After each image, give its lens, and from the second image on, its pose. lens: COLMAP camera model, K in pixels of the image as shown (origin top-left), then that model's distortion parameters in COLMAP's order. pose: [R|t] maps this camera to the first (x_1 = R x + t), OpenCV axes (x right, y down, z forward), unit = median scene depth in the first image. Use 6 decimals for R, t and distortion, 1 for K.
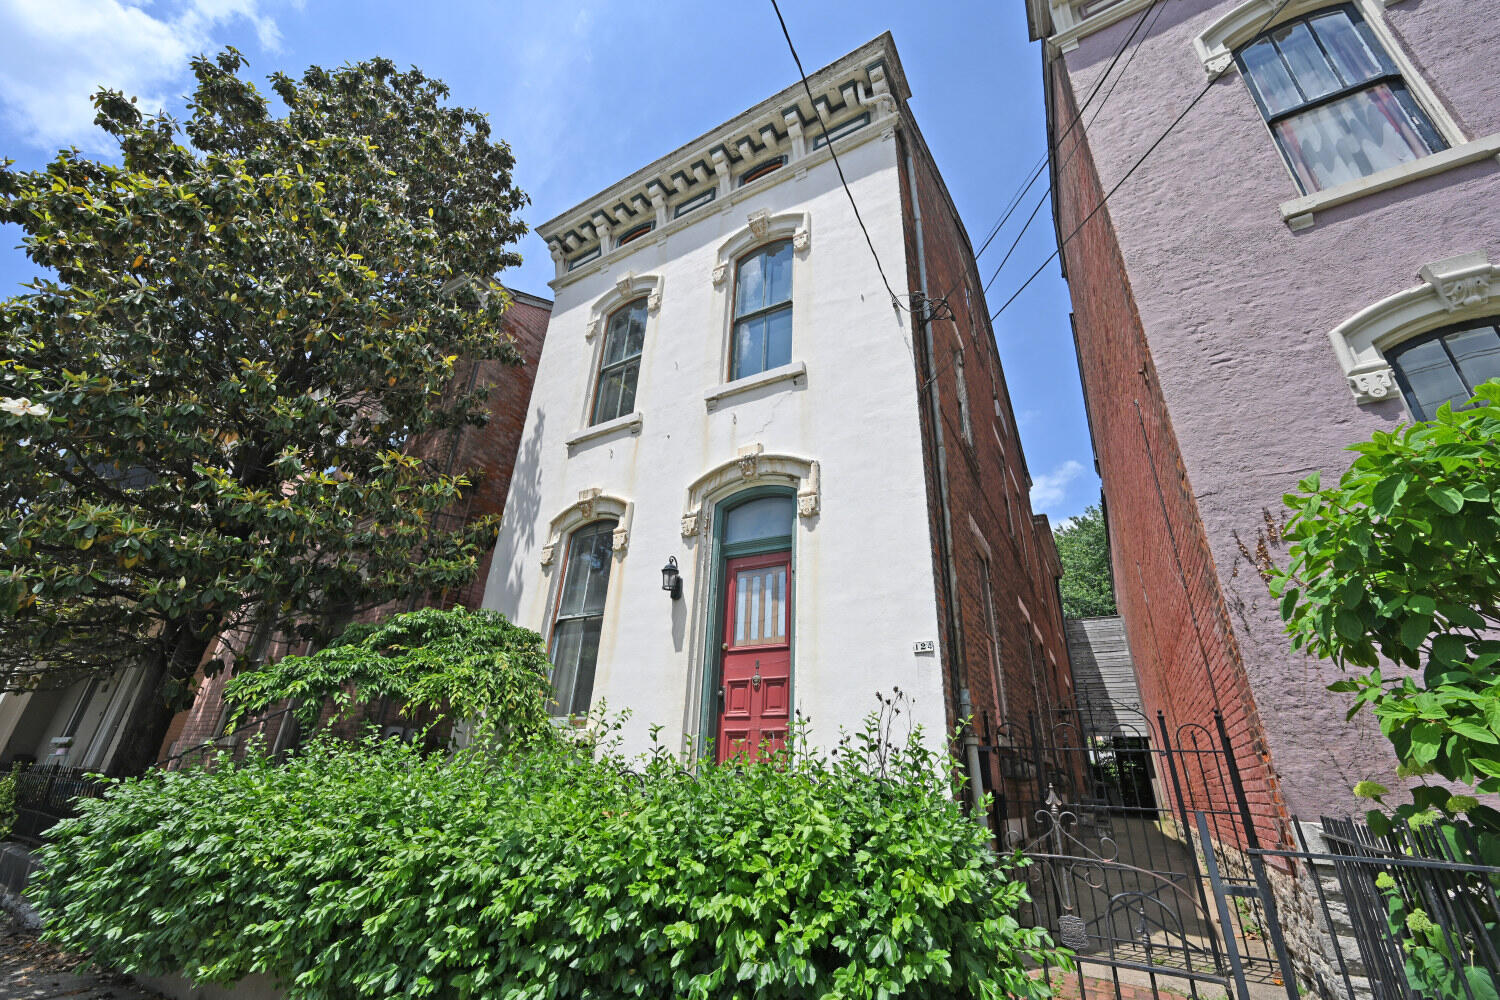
lens RADIAL K [[601.9, 0, 751.5], [0, 601.9, 495.4], [0, 0, 1]] dist [-0.001651, 0.000158]
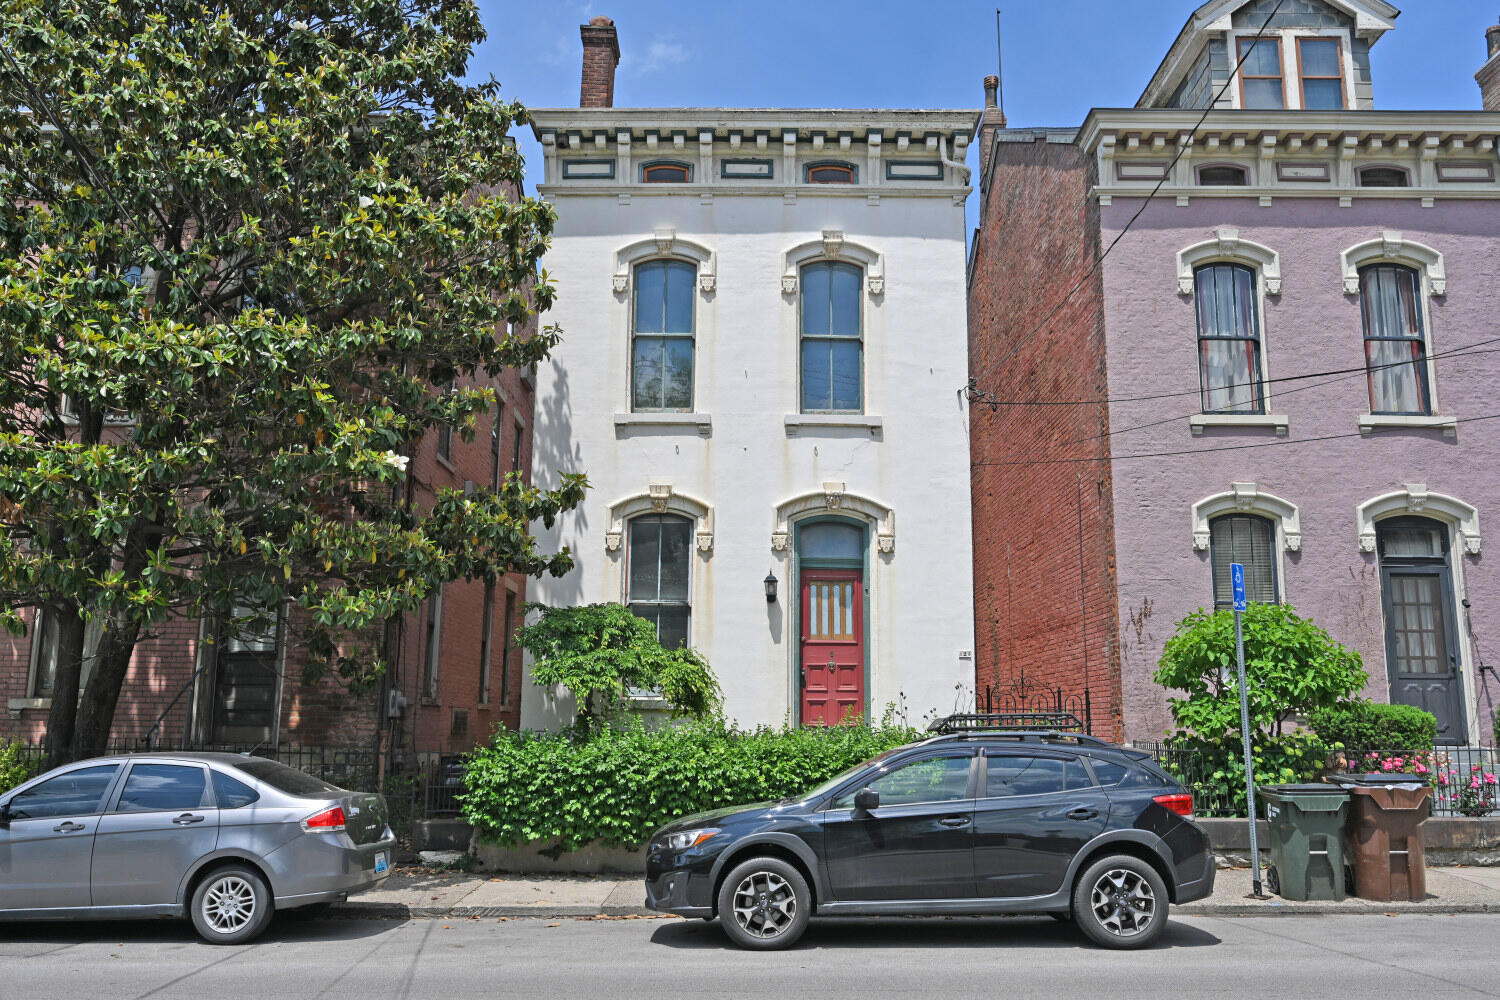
lens RADIAL K [[1157.6, 0, 750.0], [0, 1157.6, 500.0], [0, 0, 1]] dist [-0.007578, -0.001627]
pose [[0.879472, 0.062366, 0.471848, -1.305184], [-0.182337, 0.959892, 0.212983, -0.535305], [-0.439640, -0.273347, 0.855569, -0.985372]]
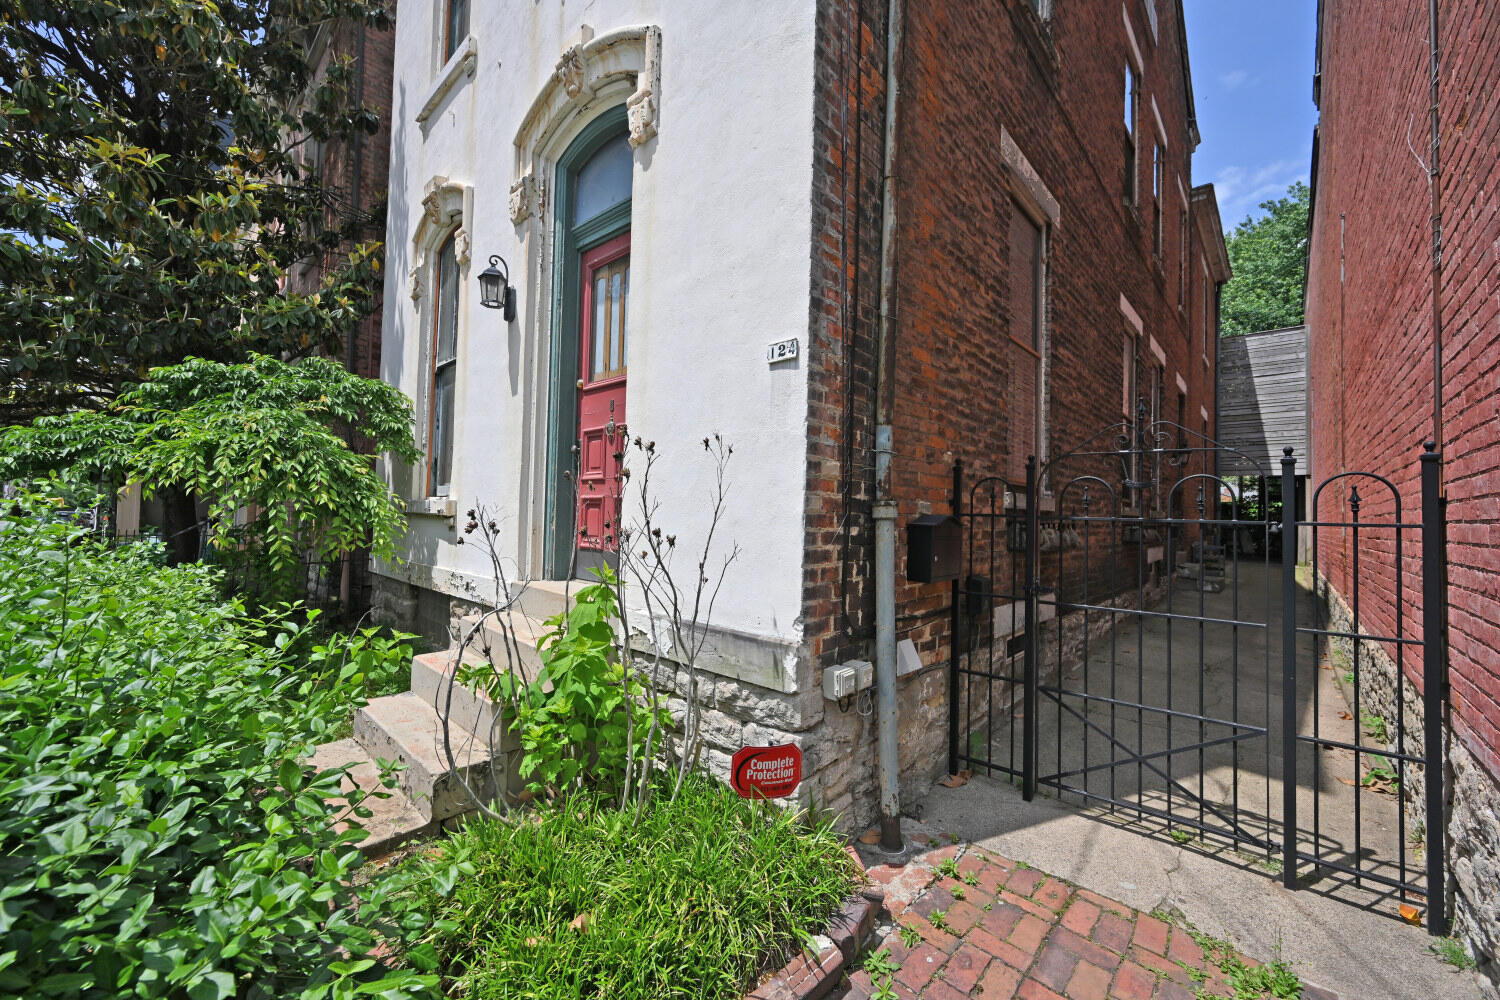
lens RADIAL K [[587.8, 0, 746.1], [0, 587.8, 494.7], [0, 0, 1]] dist [0.000486, 0.000057]
pose [[0.975100, -0.023310, -0.220539, 0.276512], [0.107482, 0.919530, 0.378038, 0.128555], [0.193981, -0.392329, 0.899138, 0.366845]]
